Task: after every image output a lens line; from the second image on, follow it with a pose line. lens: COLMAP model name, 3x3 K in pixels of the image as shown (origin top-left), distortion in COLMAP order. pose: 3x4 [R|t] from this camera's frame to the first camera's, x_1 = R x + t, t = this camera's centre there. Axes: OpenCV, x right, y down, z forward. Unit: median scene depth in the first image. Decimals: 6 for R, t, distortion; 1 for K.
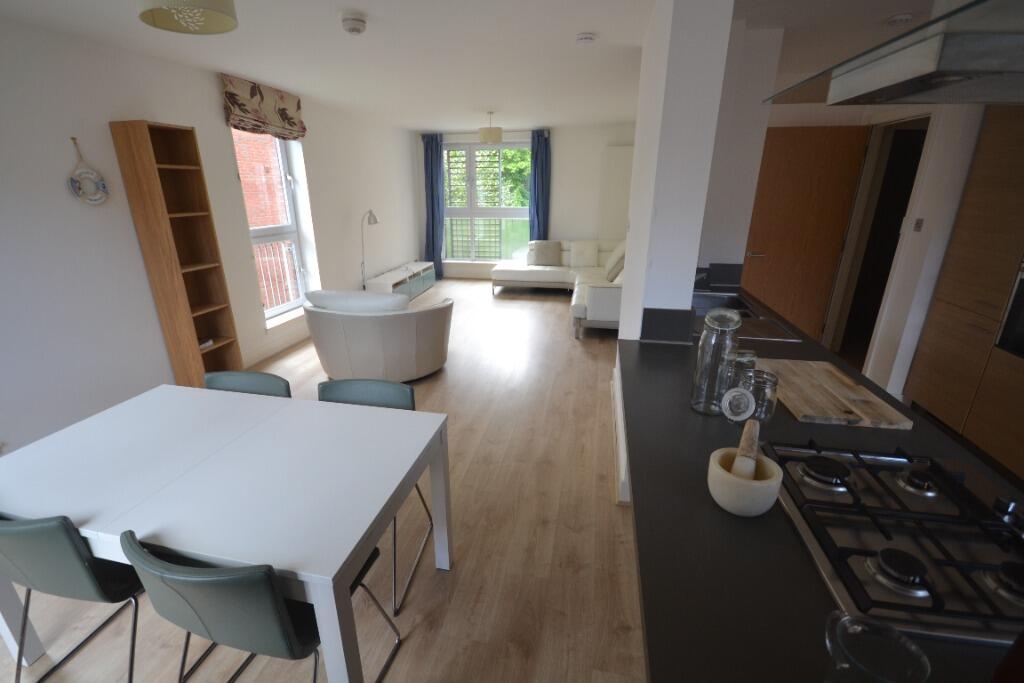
lens RADIAL K [[450.4, 0, 512.0], [0, 450.4, 341.5], [0, 0, 1]] dist [-0.000496, -0.000336]
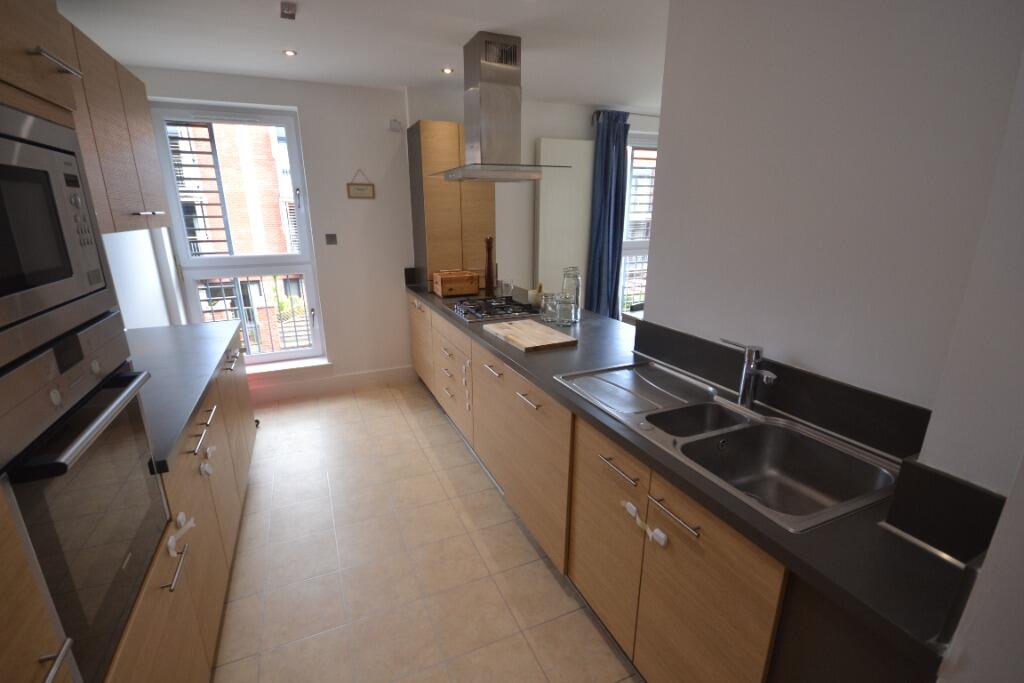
lens RADIAL K [[450.4, 0, 512.0], [0, 450.4, 341.5], [0, 0, 1]] dist [-0.000496, -0.000336]
pose [[-0.803612, 0.162619, -0.572505, 0.704863], [-0.191785, 0.839875, 0.507768, -0.282327], [0.563406, 0.517847, -0.643746, 0.866588]]
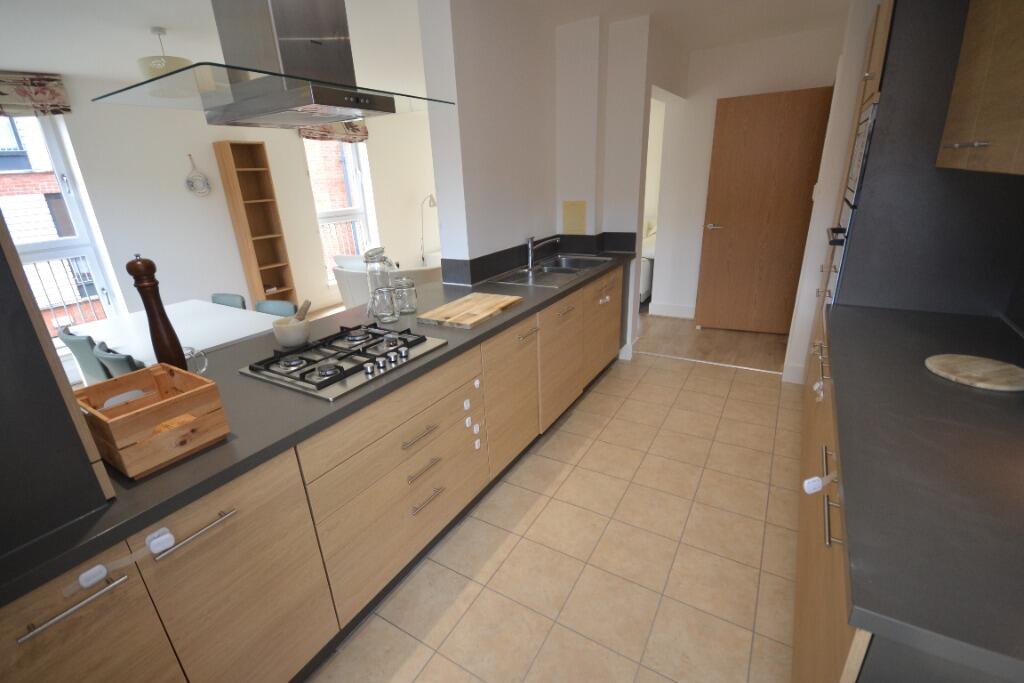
lens RADIAL K [[450.4, 0, 512.0], [0, 450.4, 341.5], [0, 0, 1]] dist [-0.000496, -0.000336]
pose [[0.940136, 0.076108, -0.332194, 0.560723], [-0.065586, 0.996929, 0.042790, 0.060737], [0.334430, -0.018441, 0.942240, -0.130245]]
